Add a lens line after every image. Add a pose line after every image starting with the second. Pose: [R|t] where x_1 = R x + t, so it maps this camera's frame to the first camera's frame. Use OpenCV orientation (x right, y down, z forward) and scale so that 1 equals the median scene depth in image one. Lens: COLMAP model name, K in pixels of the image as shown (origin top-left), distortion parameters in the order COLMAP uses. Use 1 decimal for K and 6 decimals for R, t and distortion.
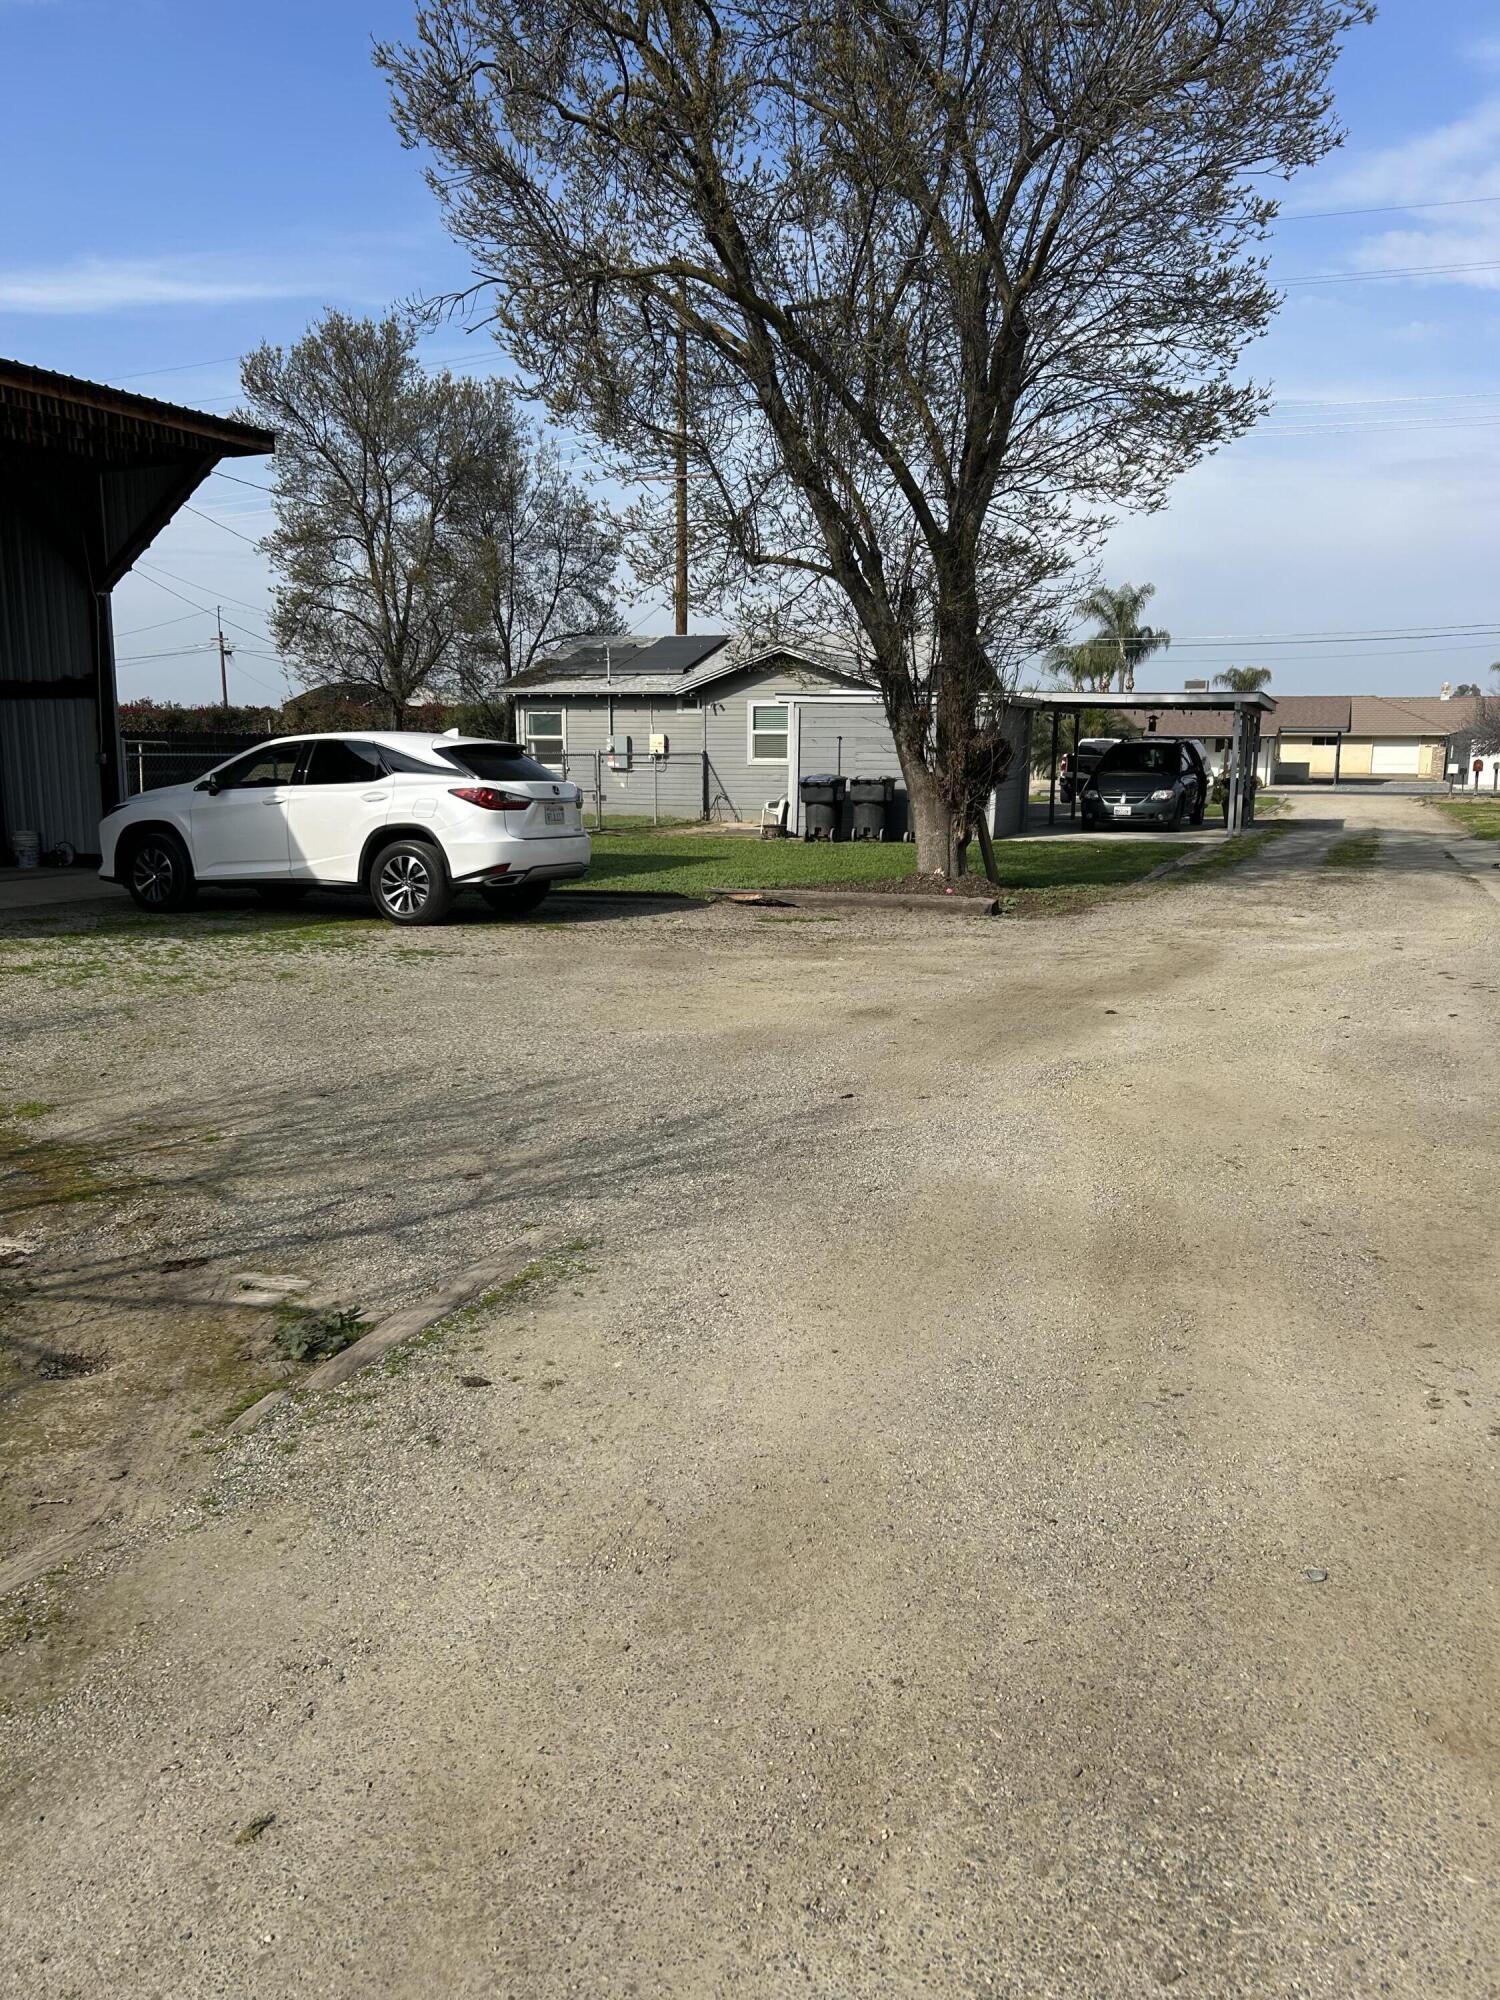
lens RADIAL K [[1500.4, 0, 745.4], [0, 1500.4, 1013.9], [0, 0, 1]] dist [0.044766, -0.054853]
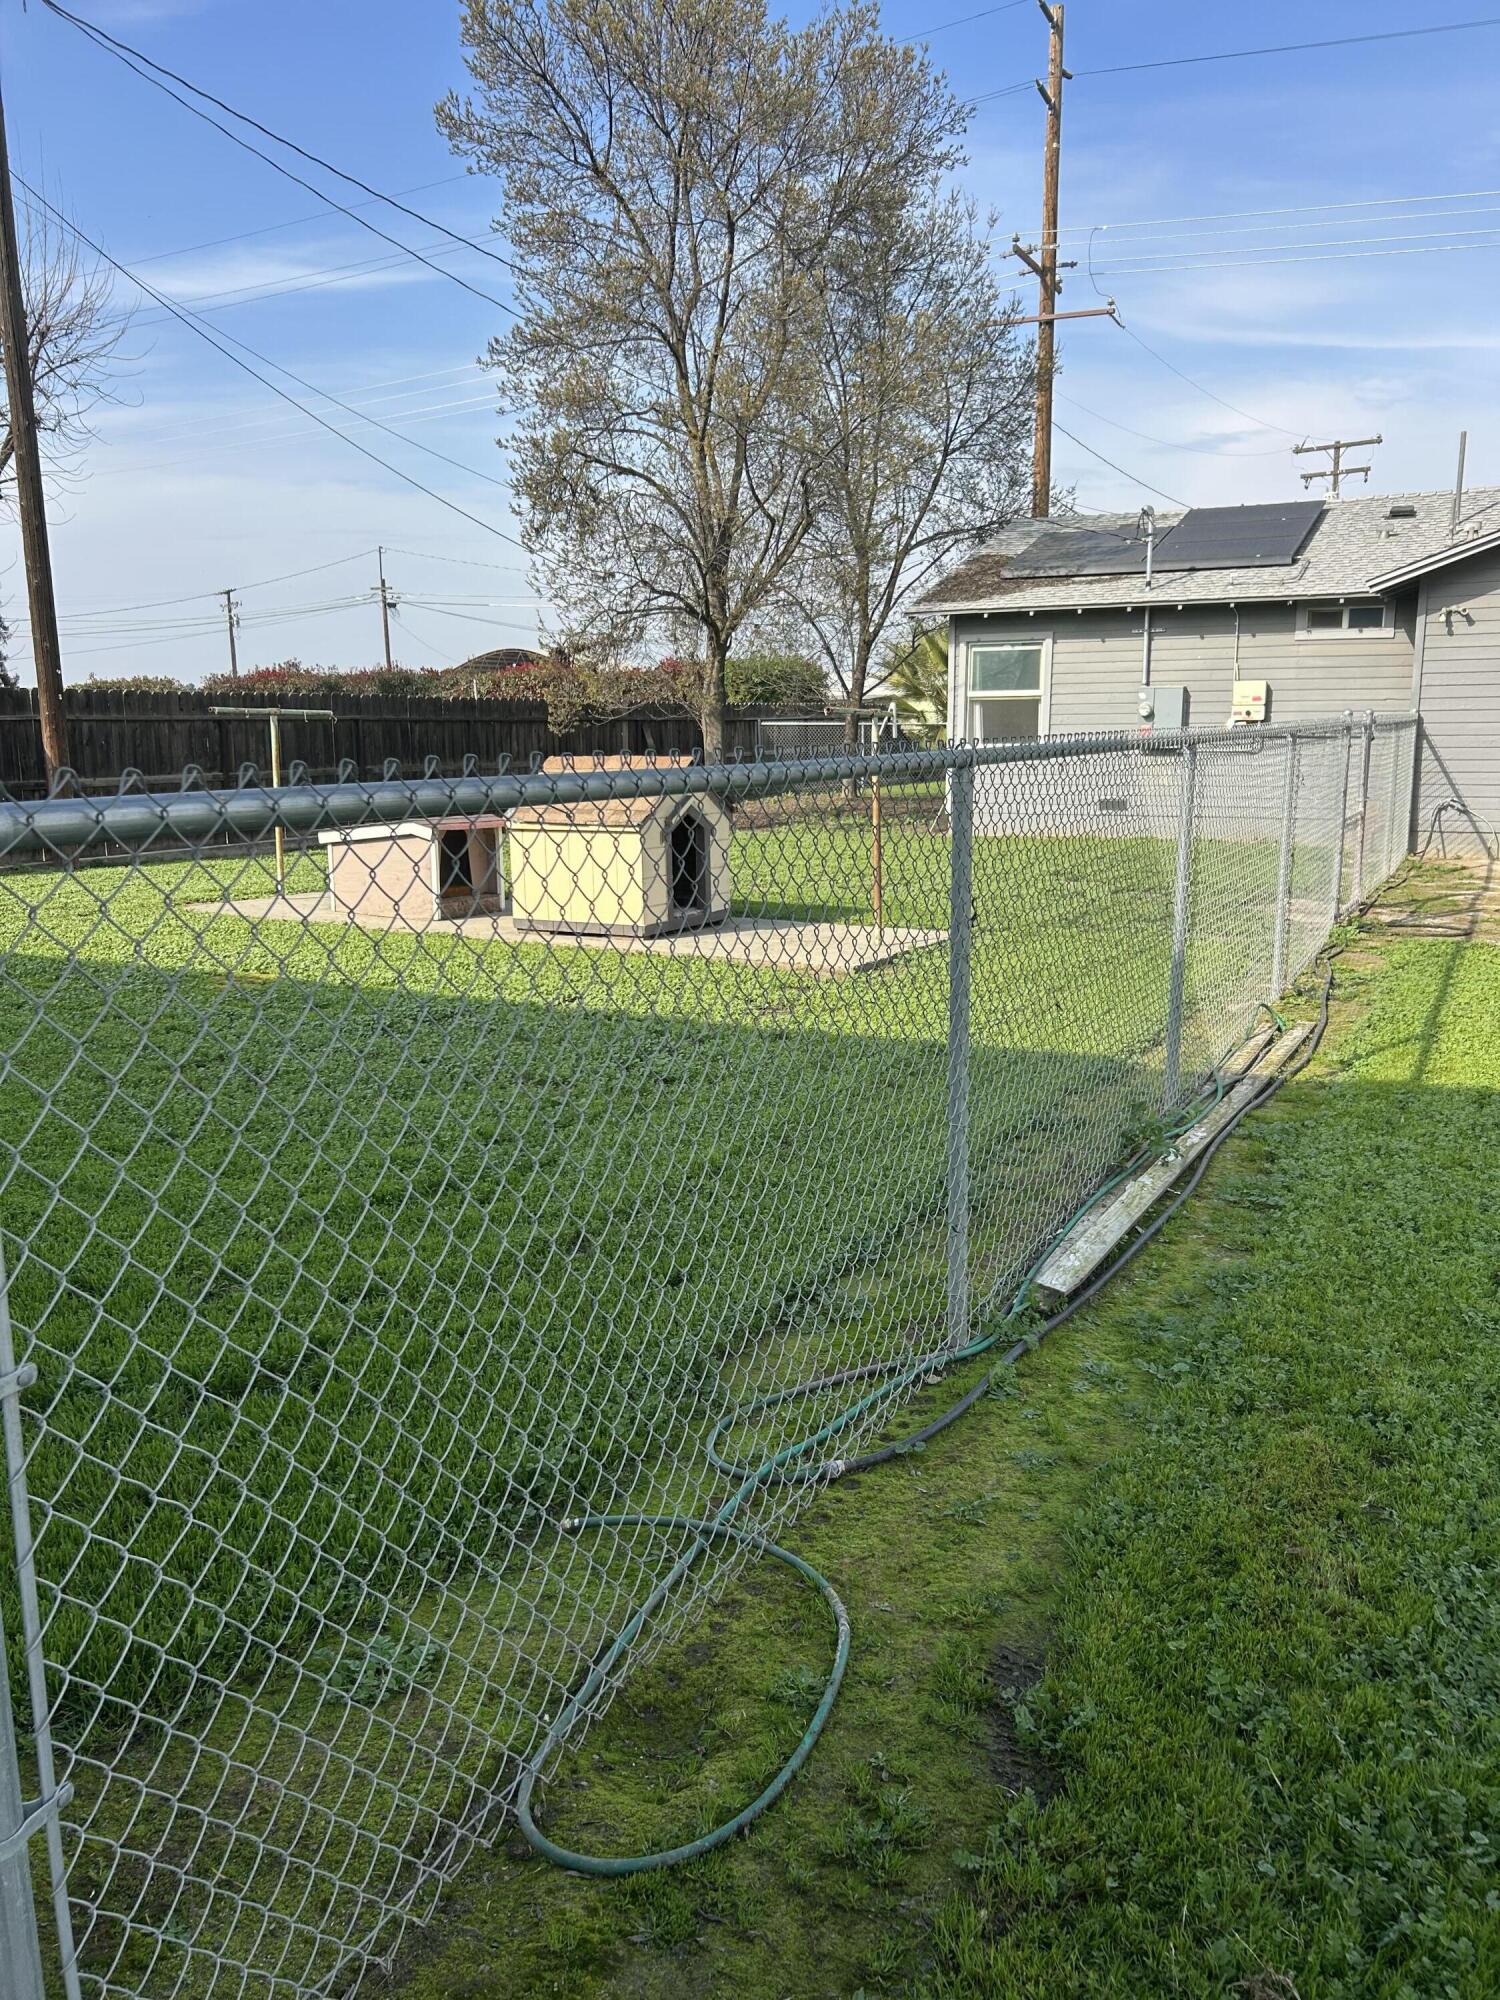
lens RADIAL K [[1506.5, 0, 753.8], [0, 1506.5, 1014.9], [0, 0, 1]] dist [0.037593, -0.034803]
pose [[0.996353, 0.003763, -0.085242, -0.180560], [-0.002104, 0.999807, 0.019540, -0.080672], [0.085299, -0.019289, 0.996169, 0.460184]]
